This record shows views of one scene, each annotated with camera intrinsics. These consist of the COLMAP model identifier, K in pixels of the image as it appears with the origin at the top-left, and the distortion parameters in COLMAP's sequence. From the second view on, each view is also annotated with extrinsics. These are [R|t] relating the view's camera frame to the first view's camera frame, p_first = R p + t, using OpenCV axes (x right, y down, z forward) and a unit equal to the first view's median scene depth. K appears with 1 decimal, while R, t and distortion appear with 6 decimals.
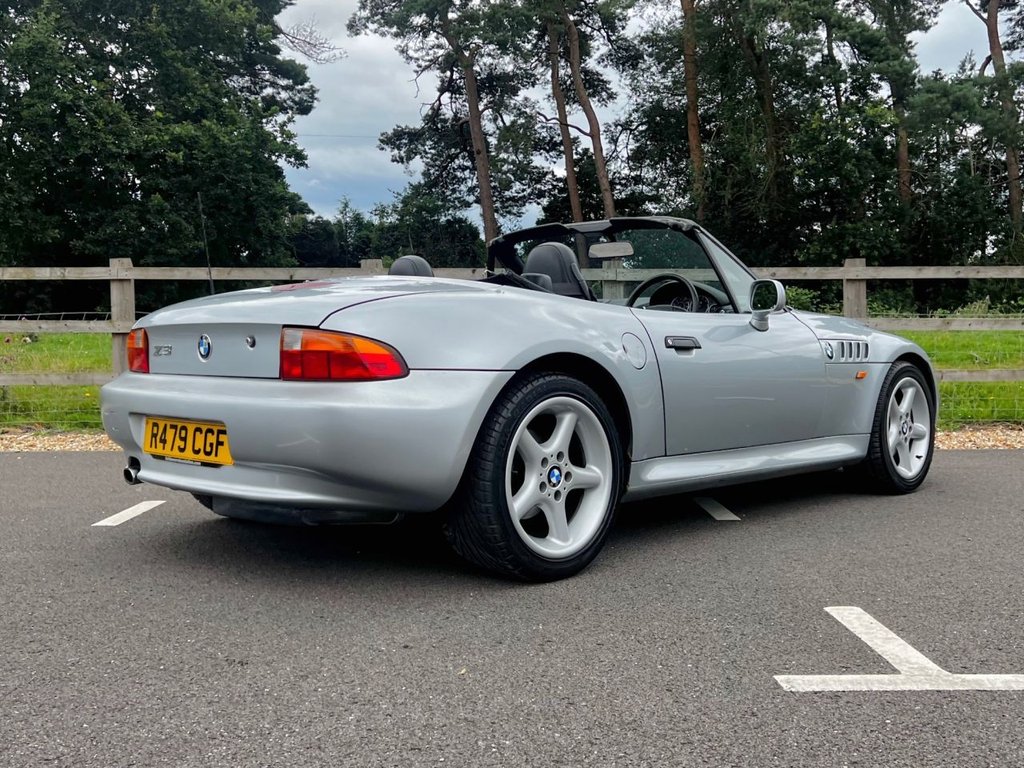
lens RADIAL K [[1032.2, 0, 546.4], [0, 1032.2, 348.6], [0, 0, 1]] dist [0.091174, -0.152818]
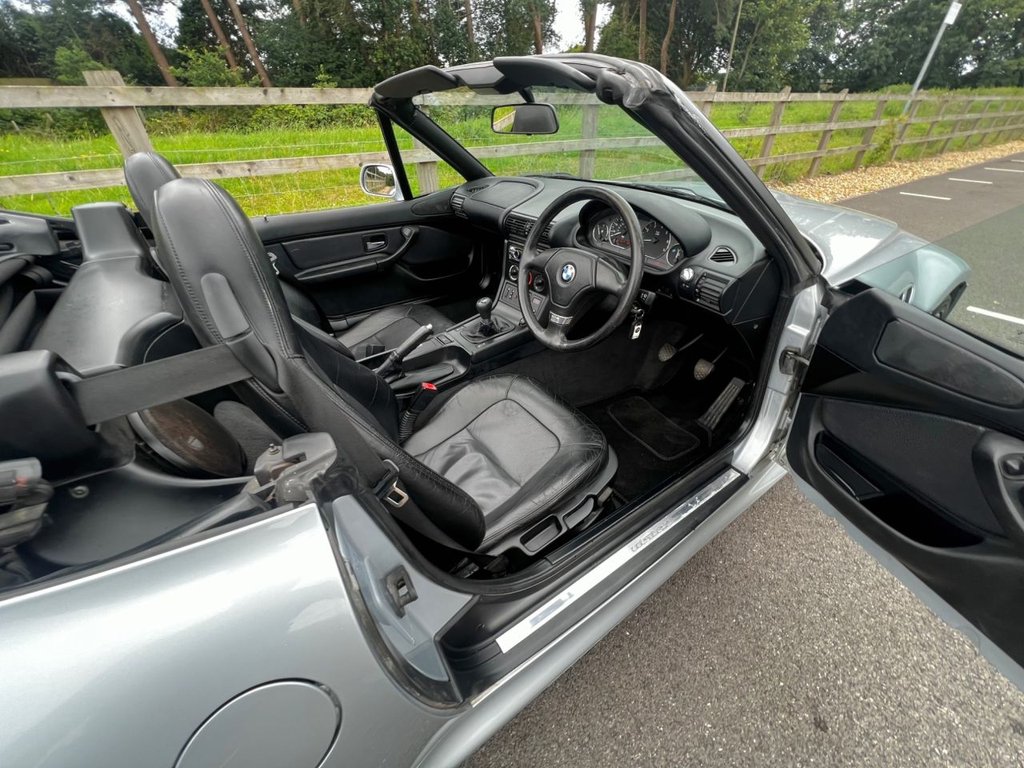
lens RADIAL K [[408.0, 0, 509.1], [0, 408.0, 381.0], [0, 0, 1]] dist [-0.001839, -0.000650]
pose [[0.843722, -0.302941, 0.443126, -0.025183], [0.008678, 0.833115, 0.553031, -0.012694], [-0.536711, -0.462759, 0.705546, 0.115855]]
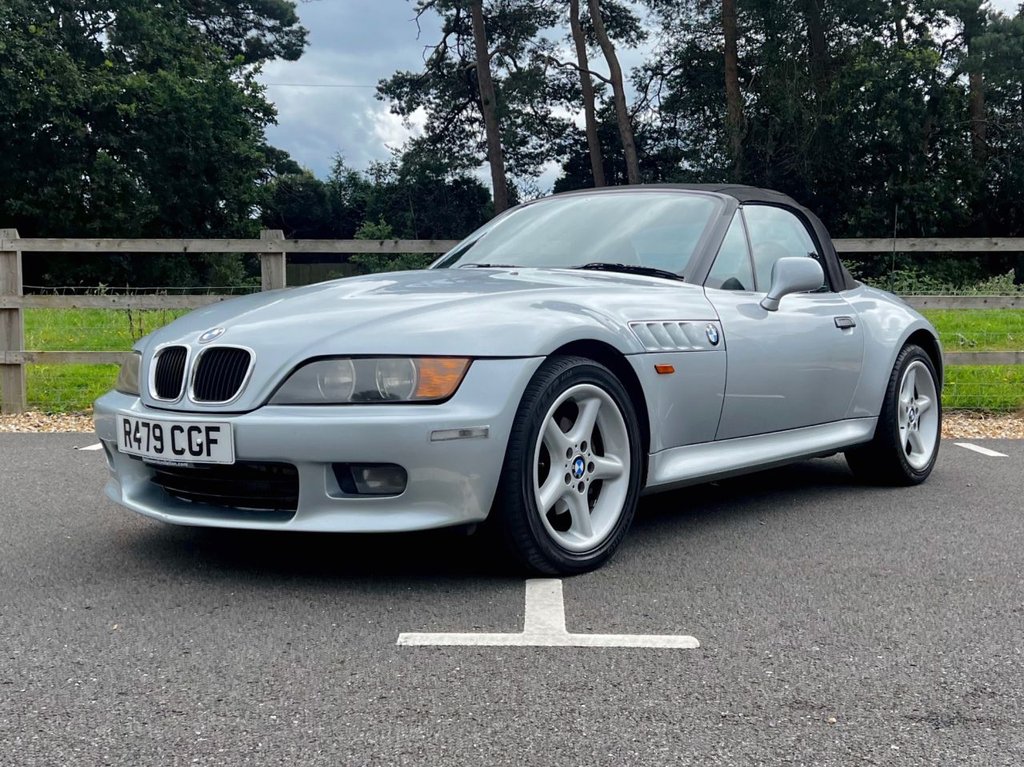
lens RADIAL K [[1188.6, 0, 537.3], [0, 1188.6, 368.8], [0, 0, 1]] dist [0.103571, -0.225493]
pose [[0.998888, 0.005594, -0.046806, 0.025040], [-0.003953, 0.999377, 0.035075, -0.000141], [0.046973, -0.034851, 0.998288, -0.012852]]
